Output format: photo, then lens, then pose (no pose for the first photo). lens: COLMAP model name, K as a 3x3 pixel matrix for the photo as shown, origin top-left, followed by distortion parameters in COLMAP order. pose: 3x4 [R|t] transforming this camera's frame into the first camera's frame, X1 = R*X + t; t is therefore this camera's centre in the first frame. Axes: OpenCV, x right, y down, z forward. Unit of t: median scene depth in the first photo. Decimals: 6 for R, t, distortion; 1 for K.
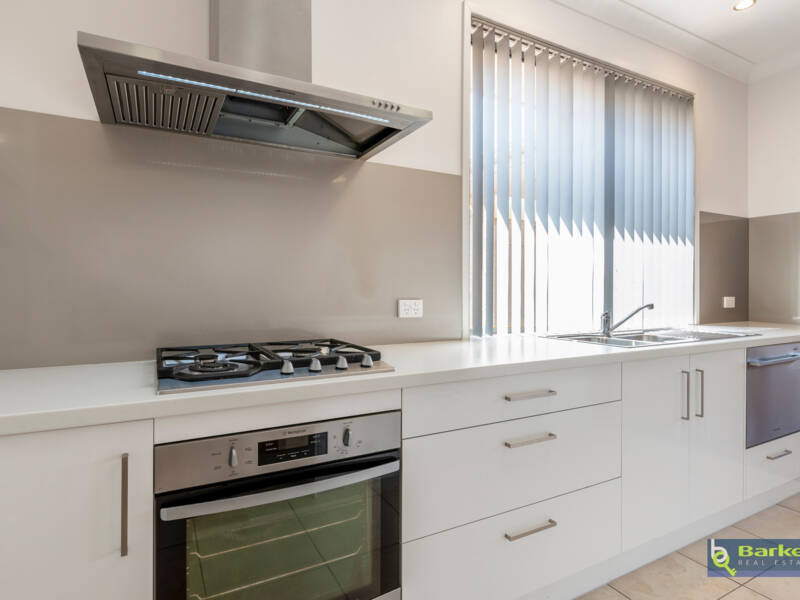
lens RADIAL K [[449.9, 0, 398.2], [0, 449.9, 292.9], [0, 0, 1]] dist [0.003676, -0.000152]
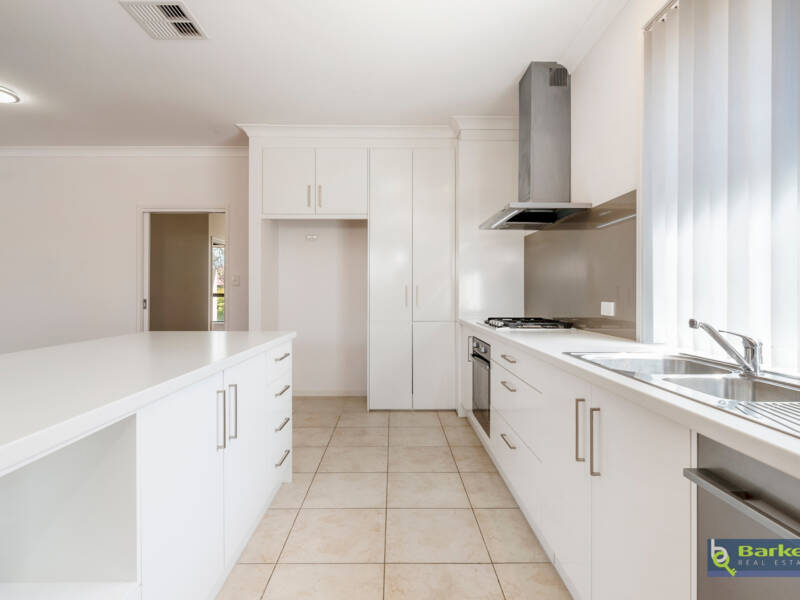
lens RADIAL K [[424.0, 0, 397.8], [0, 424.0, 289.9], [0, 0, 1]] dist [0.006797, 0.001738]
pose [[-0.470609, -0.004392, -0.882331, 2.143098], [-0.004818, 0.999985, -0.002407, -0.021801], [0.882329, 0.003118, -0.470624, 1.589343]]
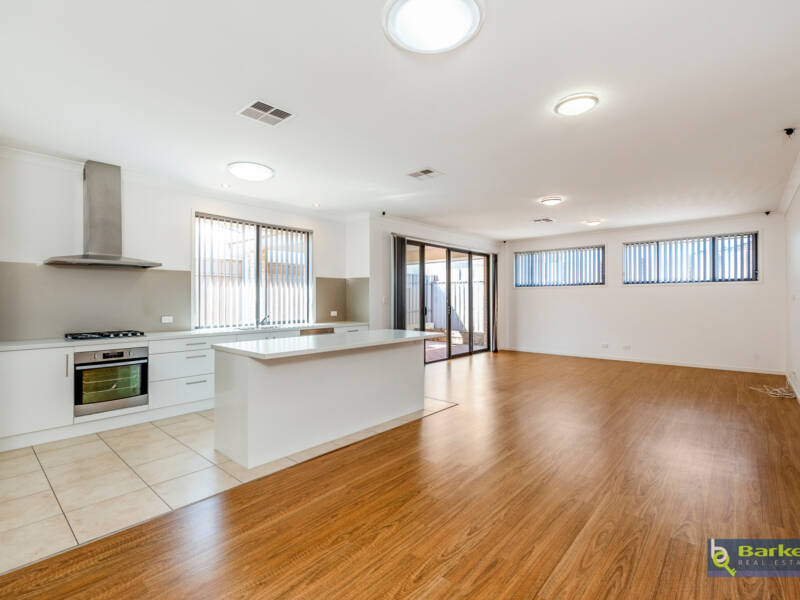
lens RADIAL K [[387.4, 0, 398.3], [0, 387.4, 301.9], [0, 0, 1]] dist [-0.000429, 0.001954]
pose [[0.940763, -0.004100, 0.339039, 0.871525], [0.002399, 0.999982, 0.005435, -0.130029], [-0.339056, -0.004299, 0.940756, -2.742005]]
